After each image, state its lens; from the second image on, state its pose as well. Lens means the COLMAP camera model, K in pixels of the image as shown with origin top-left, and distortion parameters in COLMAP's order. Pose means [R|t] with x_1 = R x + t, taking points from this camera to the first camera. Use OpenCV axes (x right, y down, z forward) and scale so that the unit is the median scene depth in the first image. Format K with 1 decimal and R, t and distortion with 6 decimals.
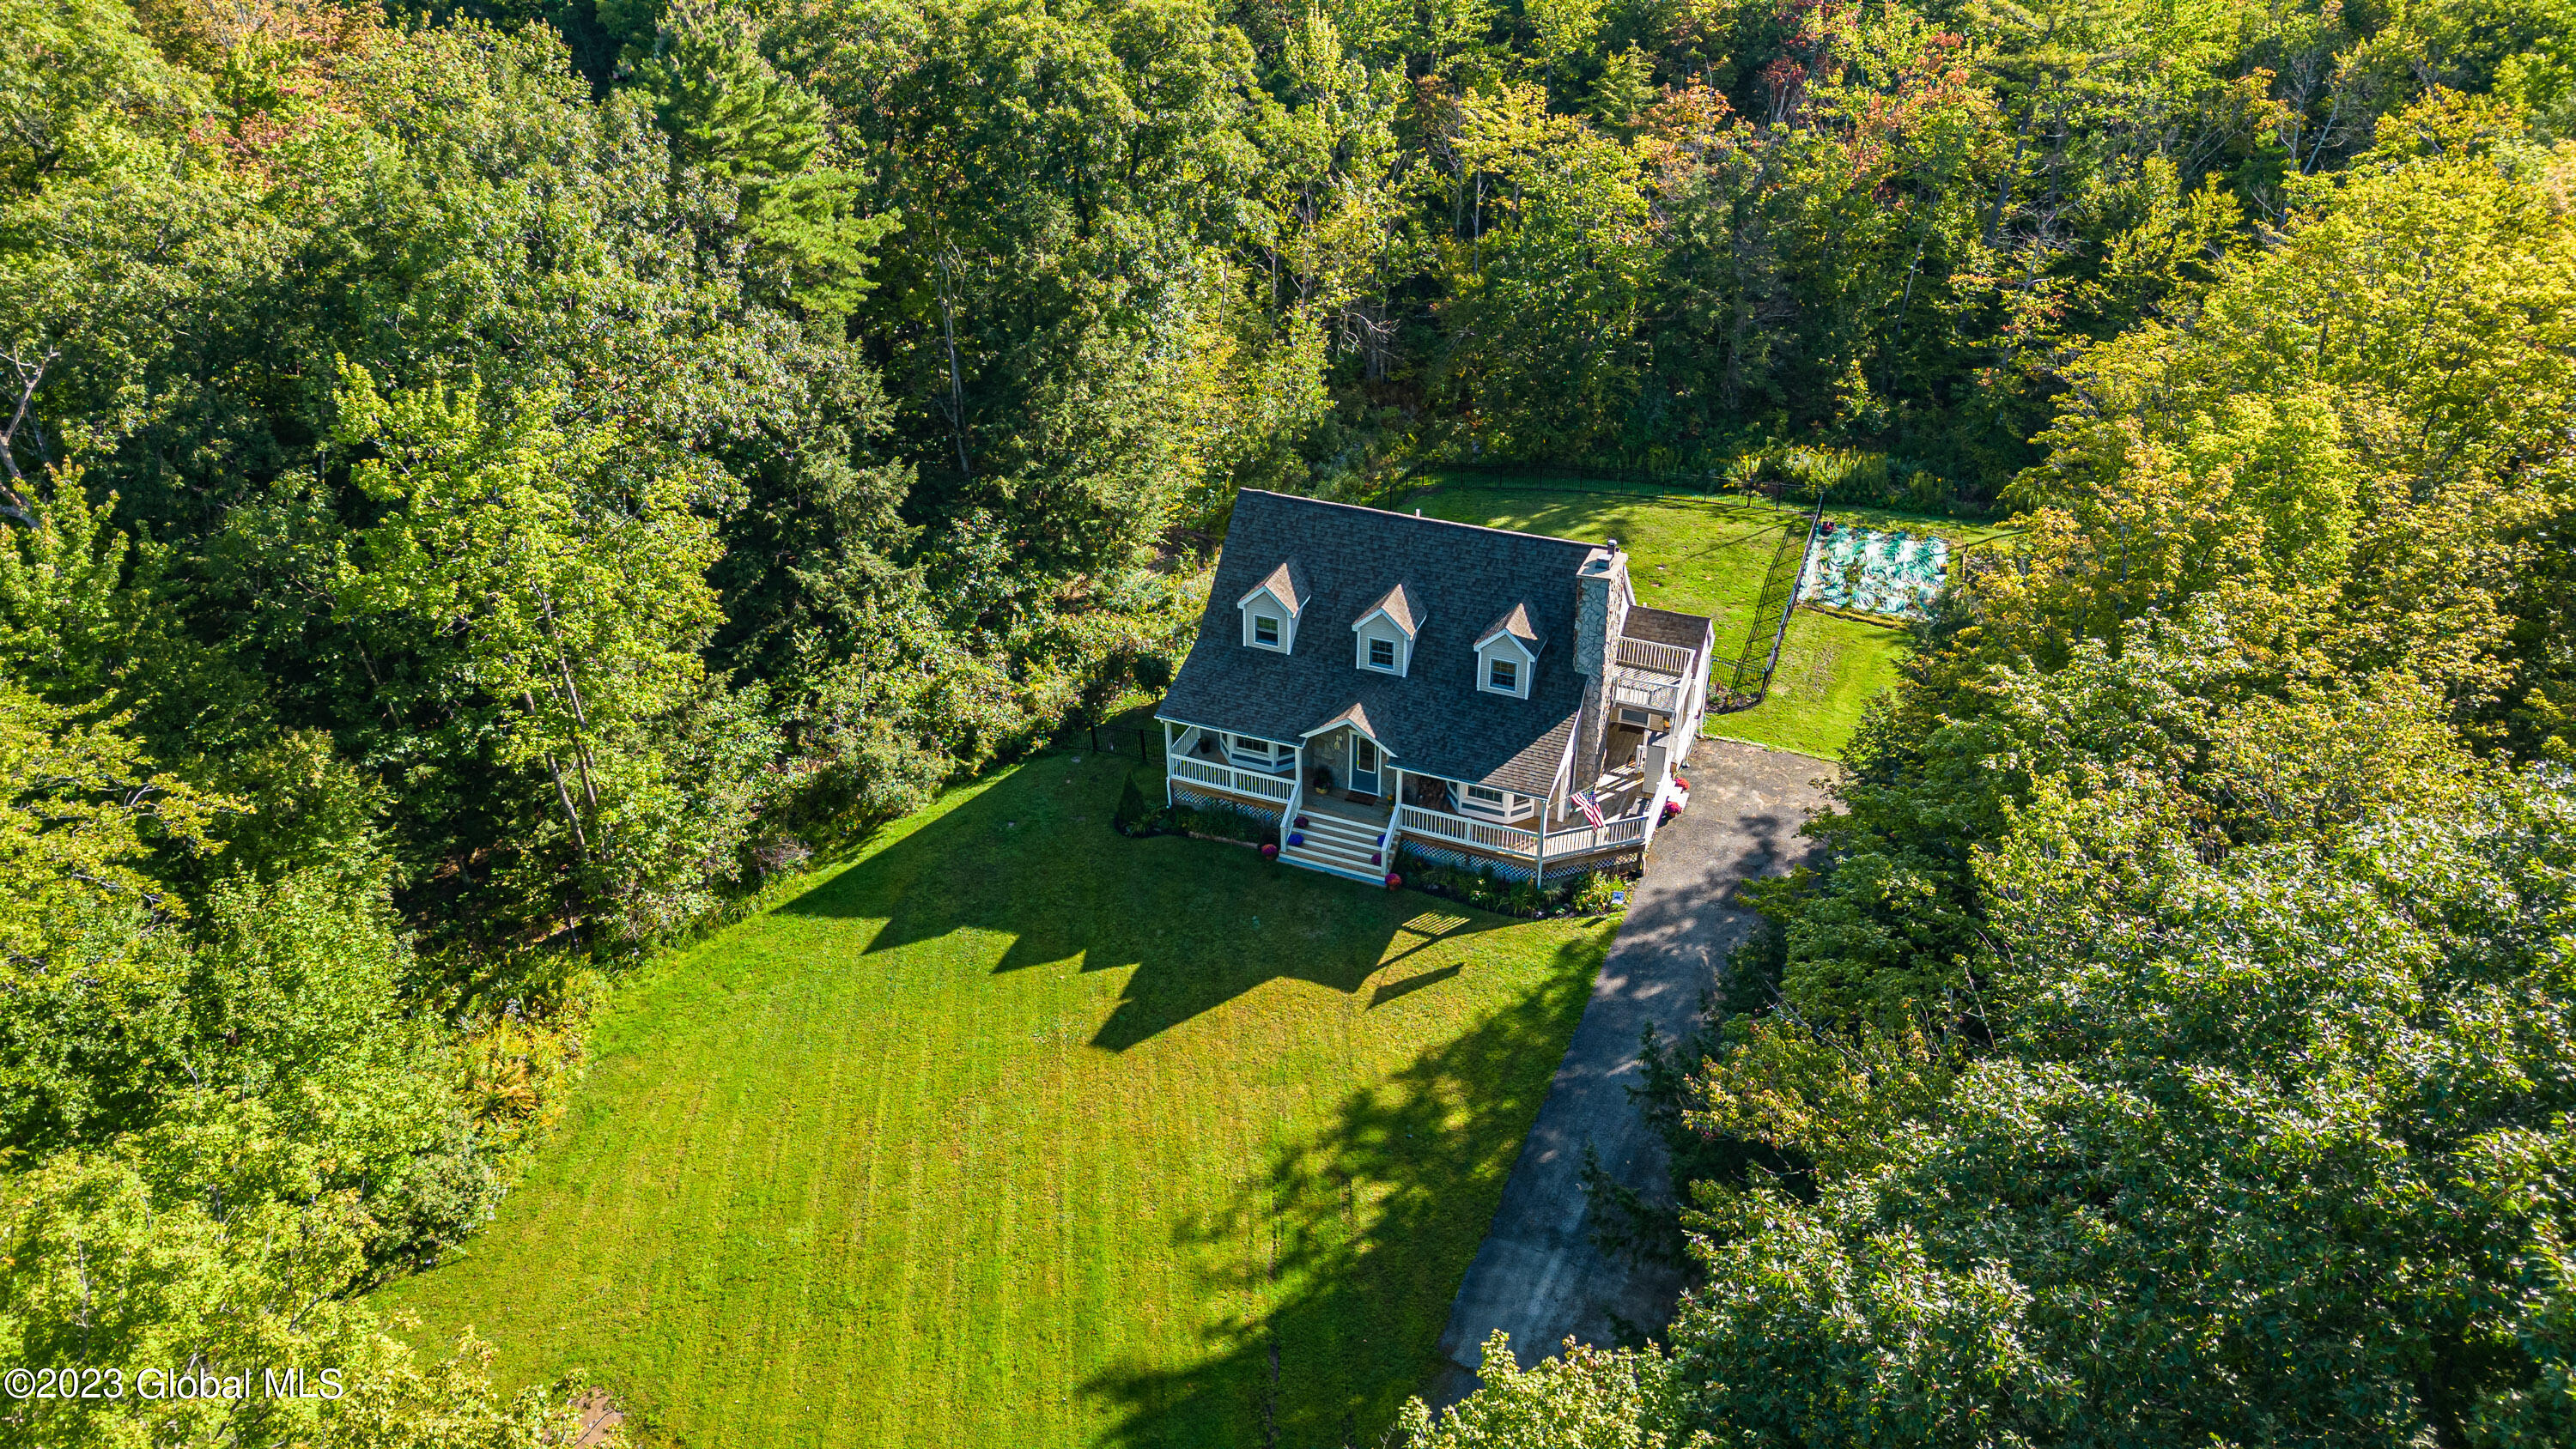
lens RADIAL K [[1799.6, 0, 1287.4], [0, 1799.6, 720.2], [0, 0, 1]] dist [0.068810, -0.075791]
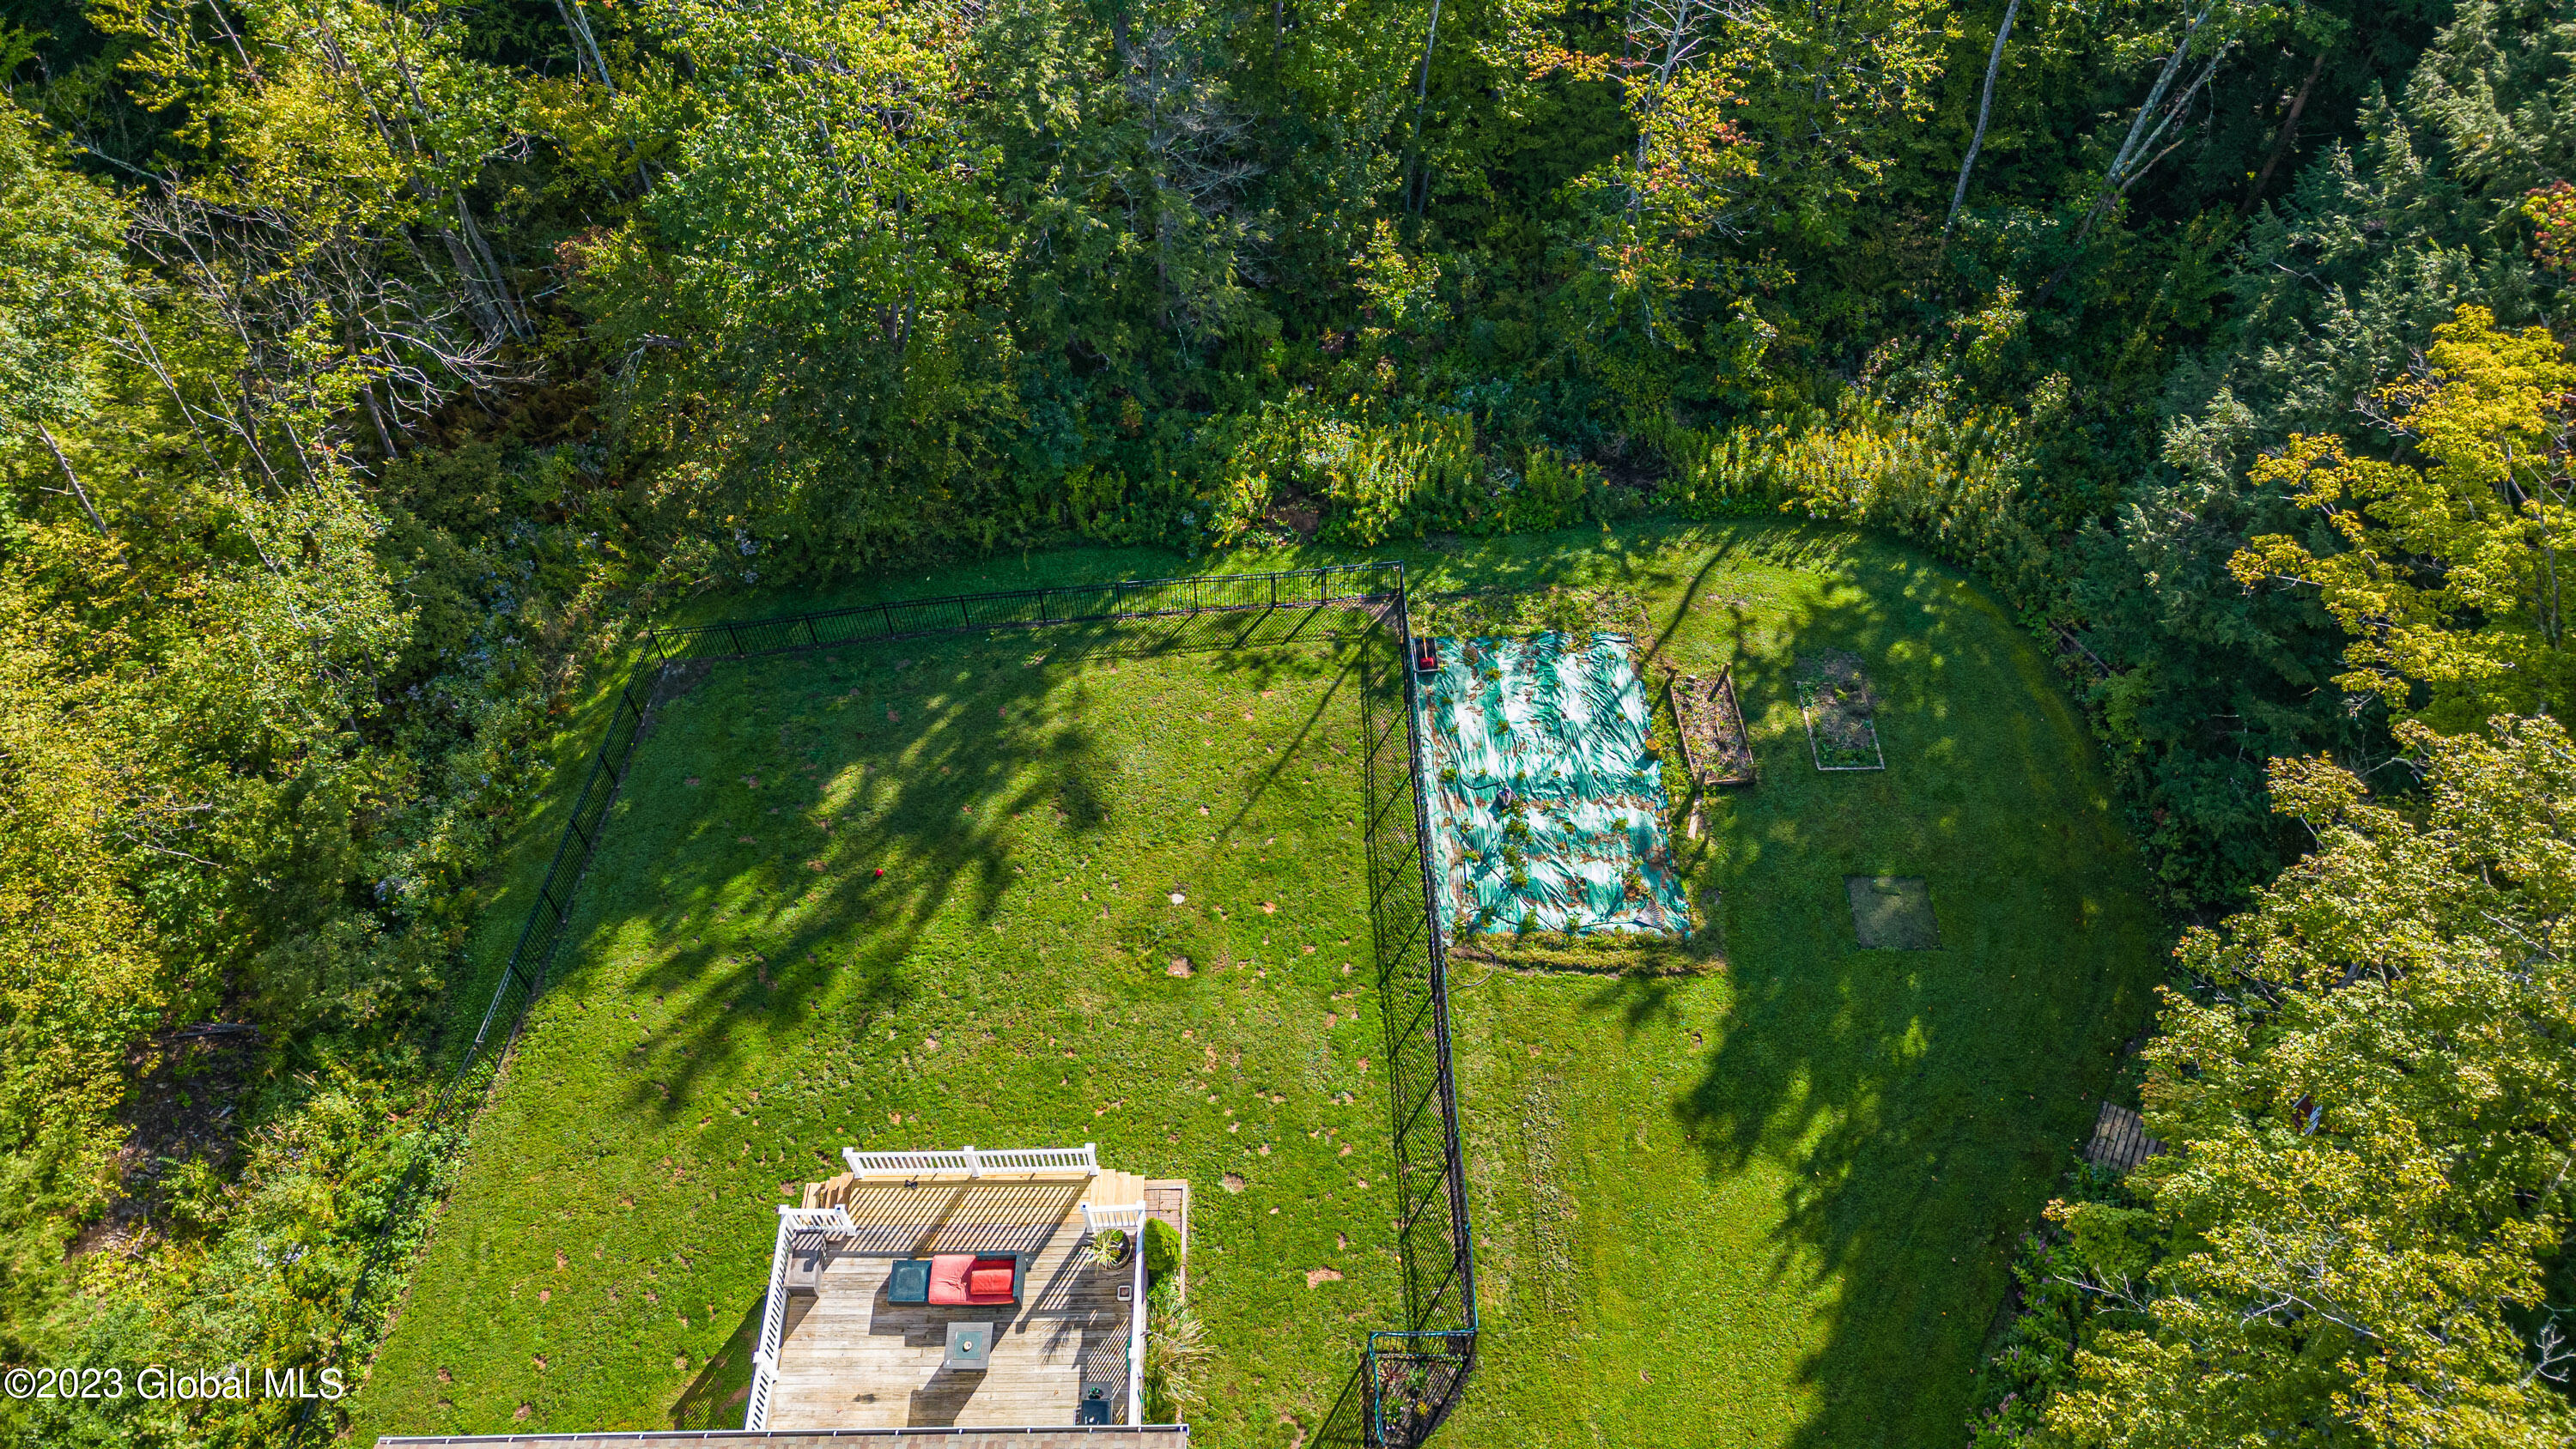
lens RADIAL K [[1799.6, 0, 1285.8], [0, 1799.6, 743.3], [0, 0, 1]] dist [0.068810, -0.075791]
pose [[0.923834, -0.307685, 0.227730, 0.171114], [0.197324, 0.892564, 0.405453, -0.429408], [-0.328016, -0.329635, 0.885295, 0.710613]]
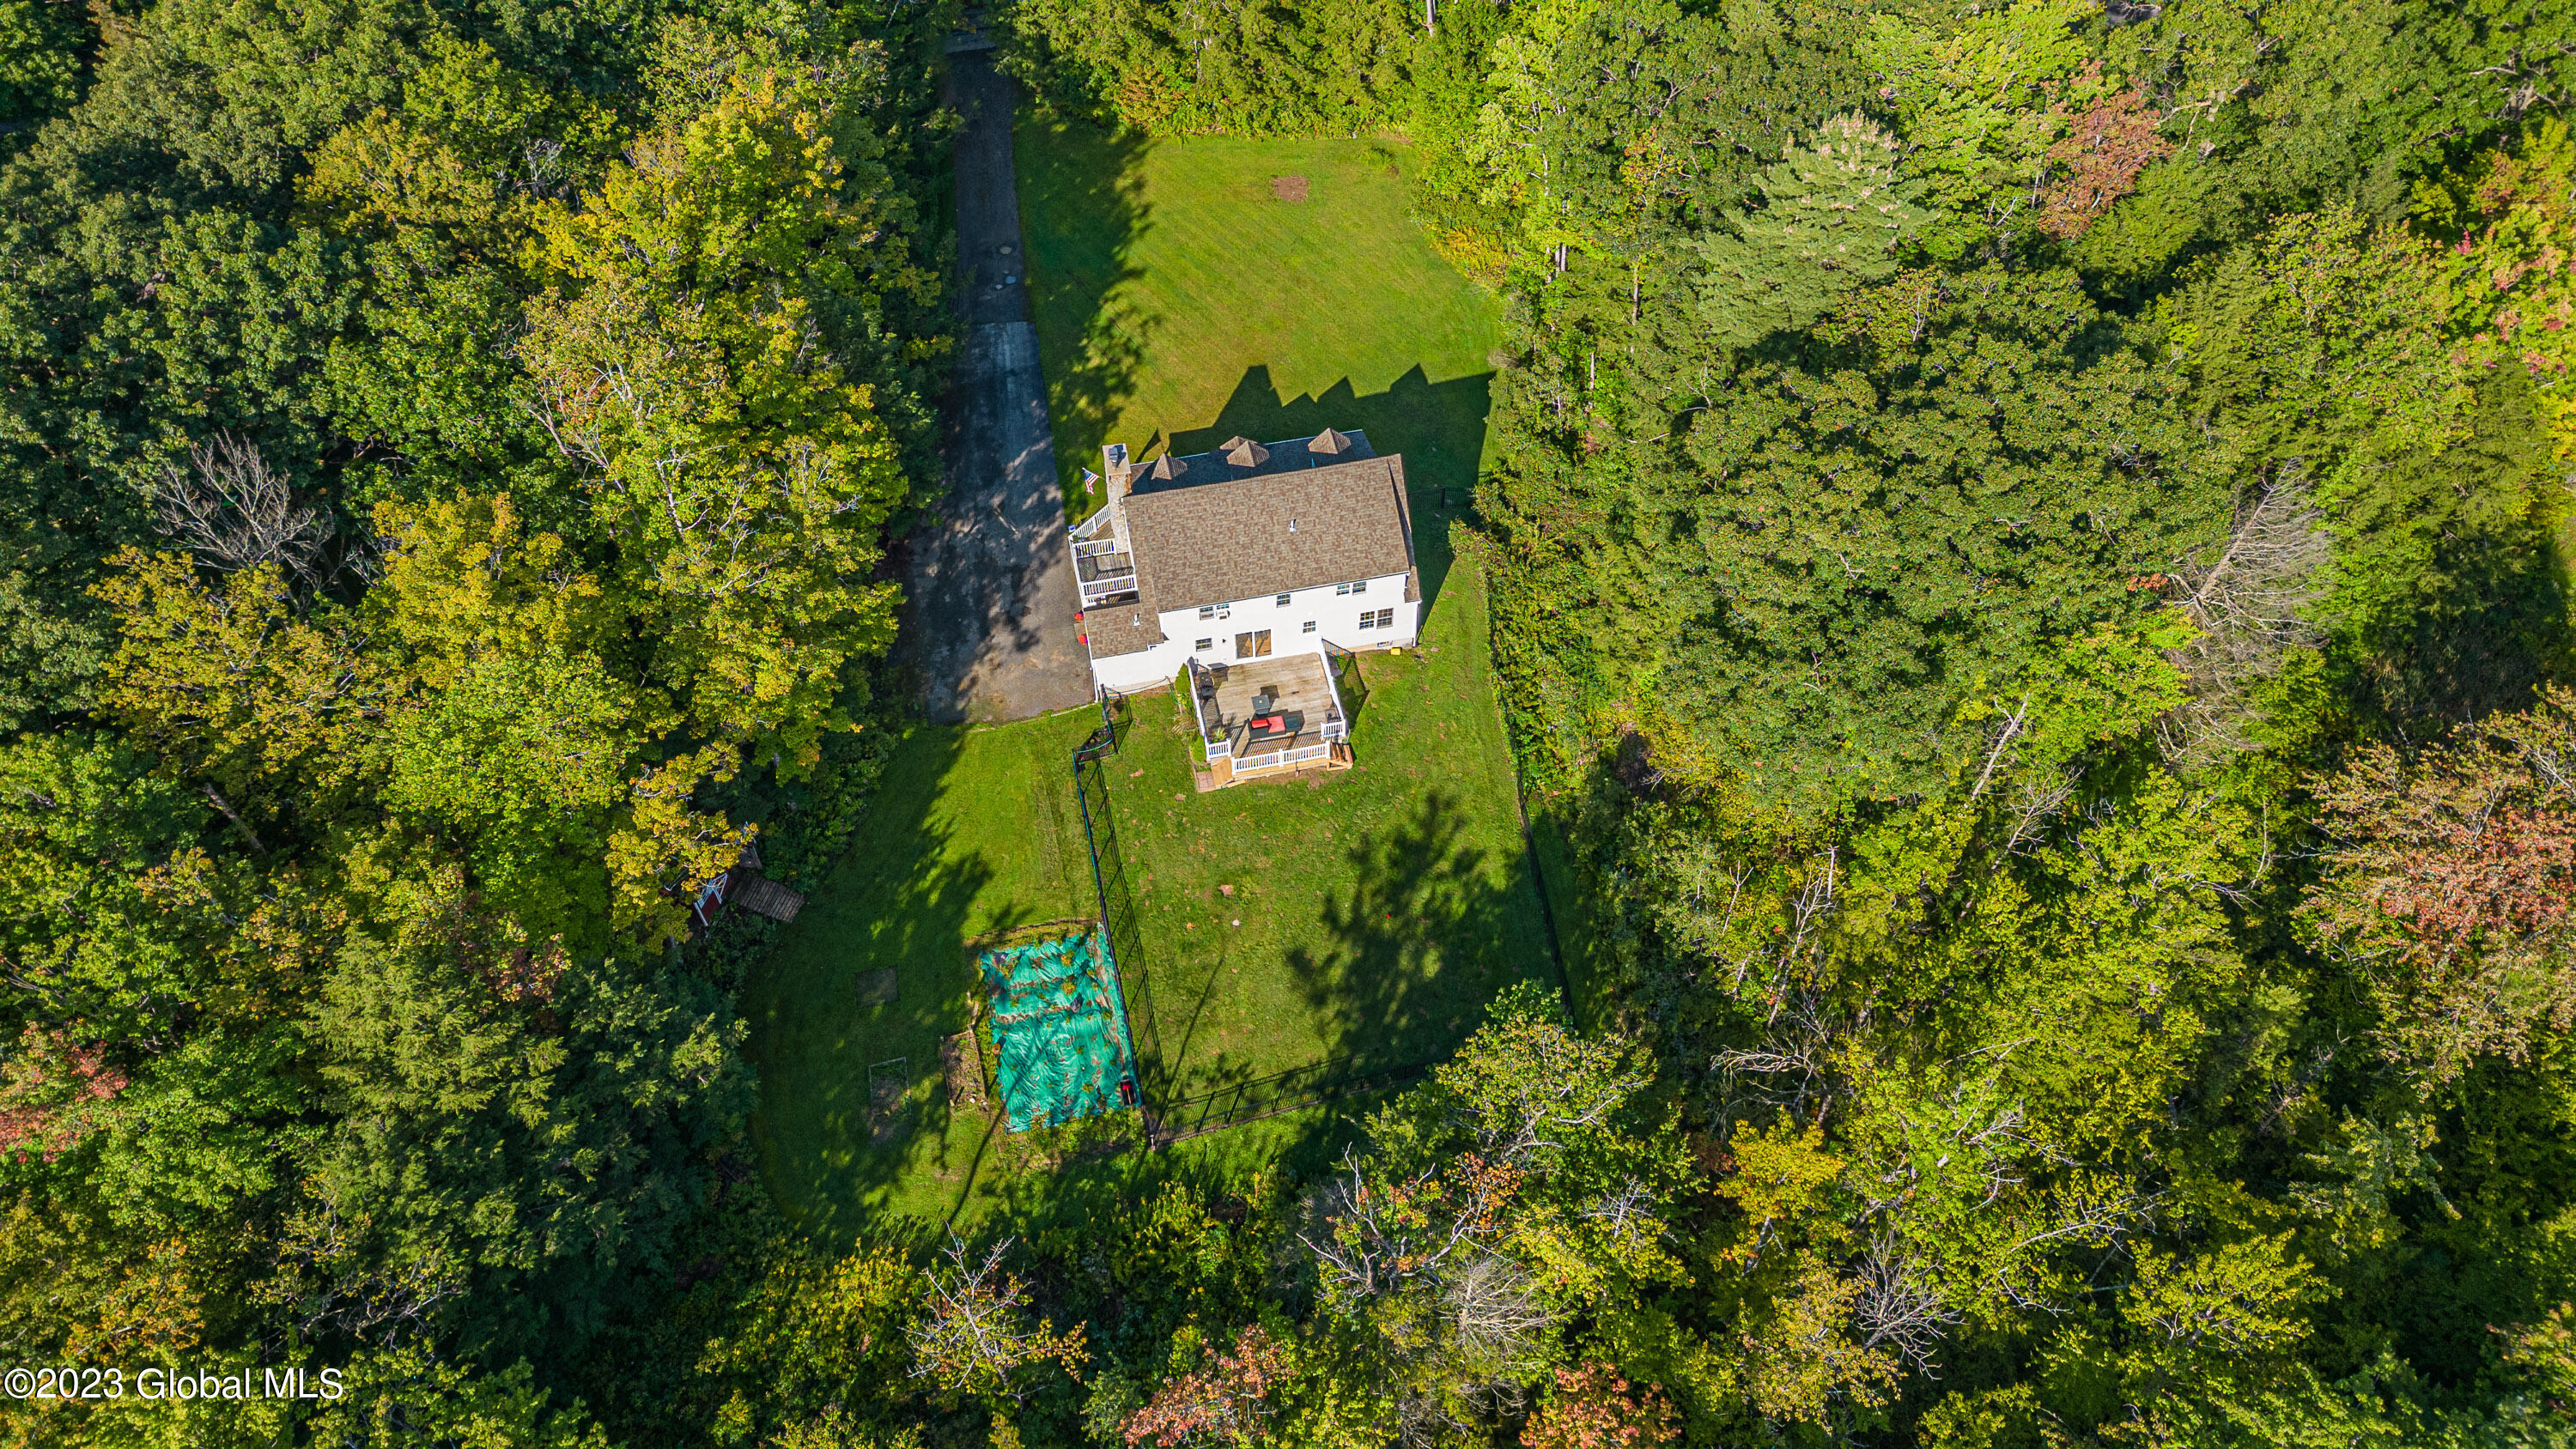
lens RADIAL K [[1799.6, 0, 1290.9], [0, 1799.6, 725.4], [0, 0, 1]] dist [0.068810, -0.075791]
pose [[-0.827196, 0.451290, -0.334791, 0.624492], [-0.286413, 0.173975, 0.942179, -1.430376], [0.483441, 0.875254, -0.014656, 1.216175]]
